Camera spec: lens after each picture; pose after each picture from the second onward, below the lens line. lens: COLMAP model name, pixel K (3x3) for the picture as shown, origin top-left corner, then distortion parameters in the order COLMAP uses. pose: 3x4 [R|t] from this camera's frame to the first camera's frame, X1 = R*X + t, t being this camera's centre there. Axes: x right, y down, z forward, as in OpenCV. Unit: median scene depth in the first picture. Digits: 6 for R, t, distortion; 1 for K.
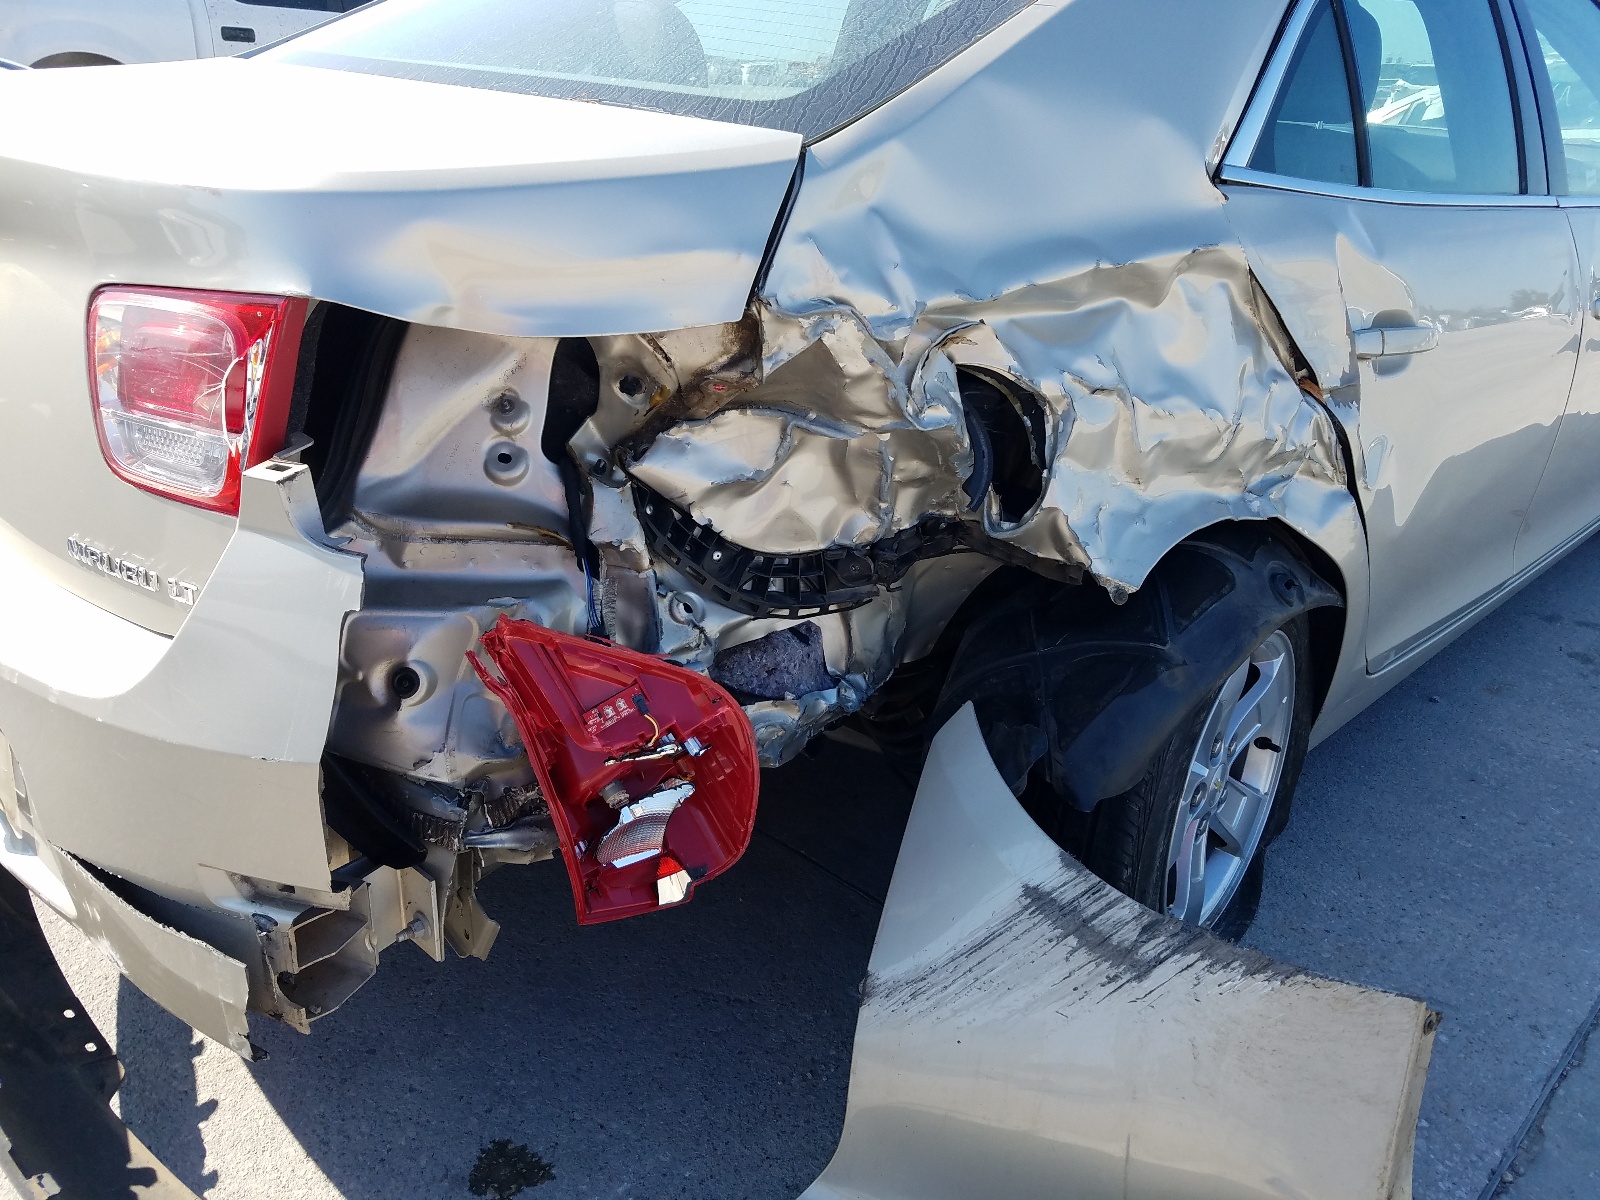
lens RADIAL K [[1251.6, 0, 800.0], [0, 1251.6, 600.0], [0, 0, 1]] dist [0.002966, 0.003563]
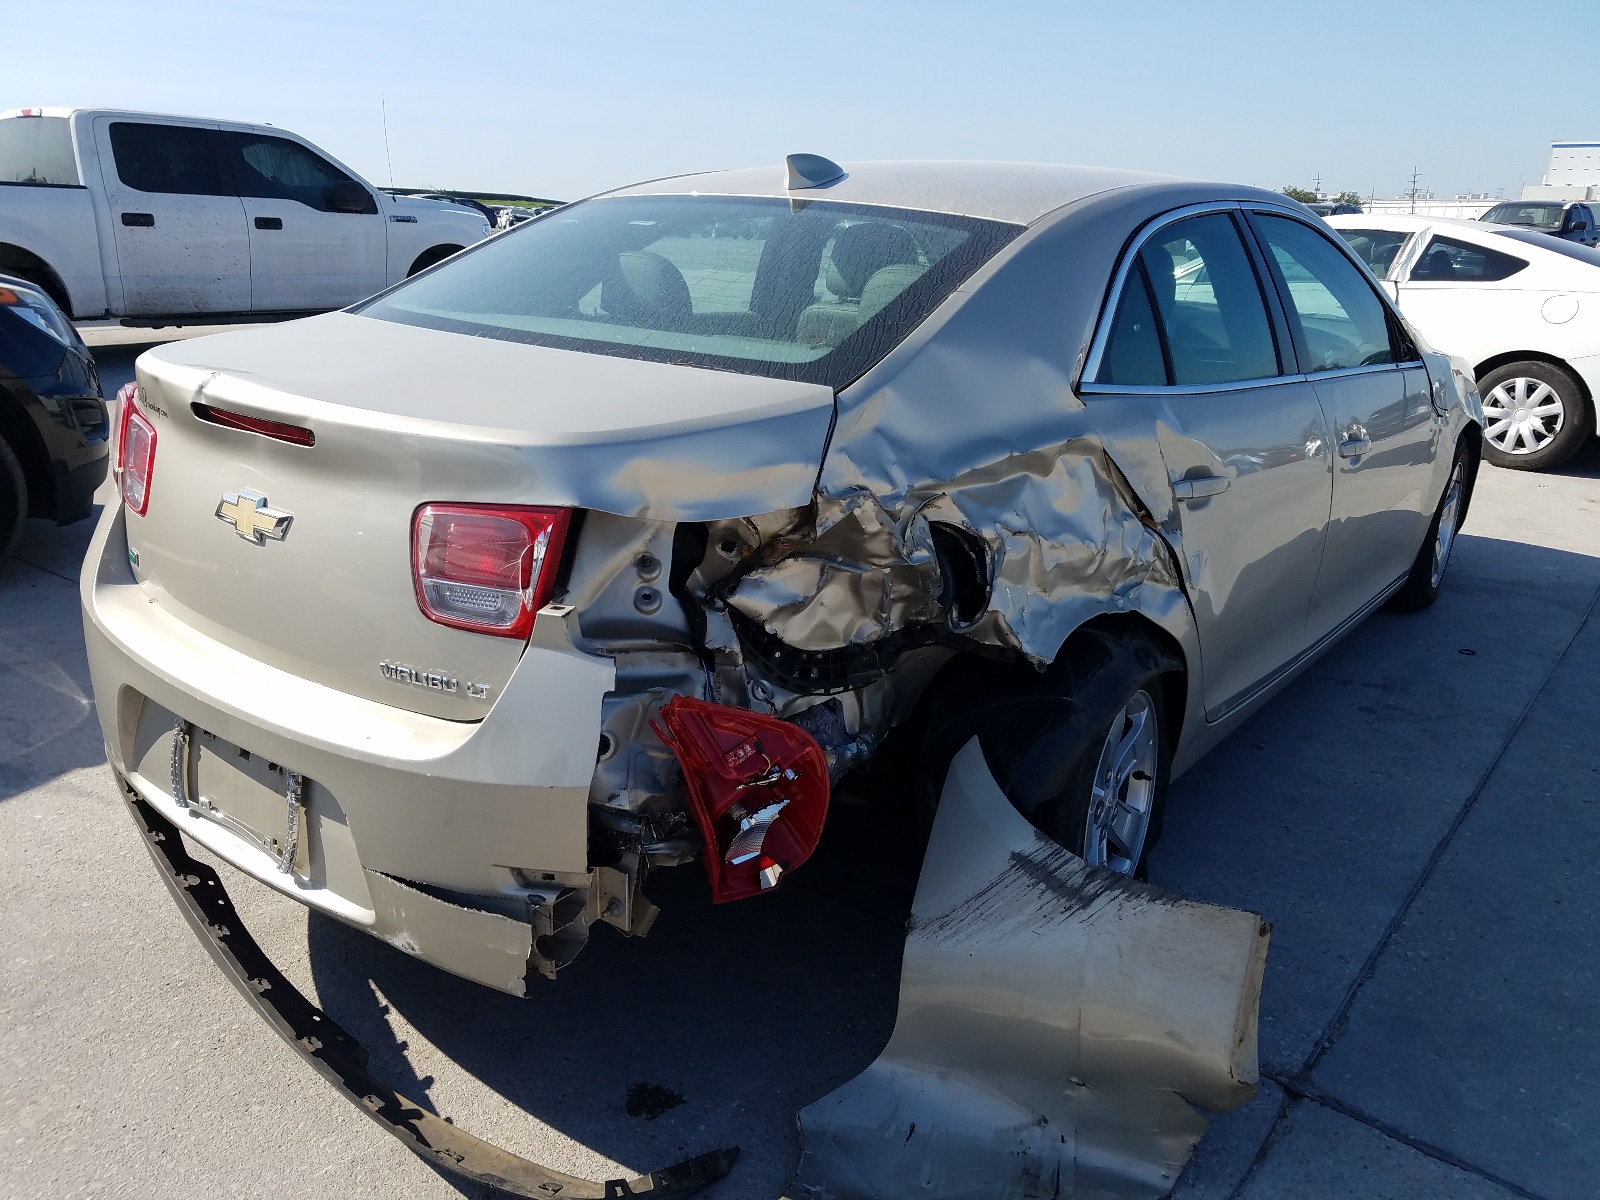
lens RADIAL K [[1251.6, 0, 800.0], [0, 1251.6, 600.0], [0, 0, 1]] dist [0.002966, 0.003563]
pose [[0.992368, -0.053283, 0.111209, -0.202999], [0.064343, 0.993069, -0.098360, 0.048372], [-0.105197, 0.104765, 0.988918, -0.486482]]
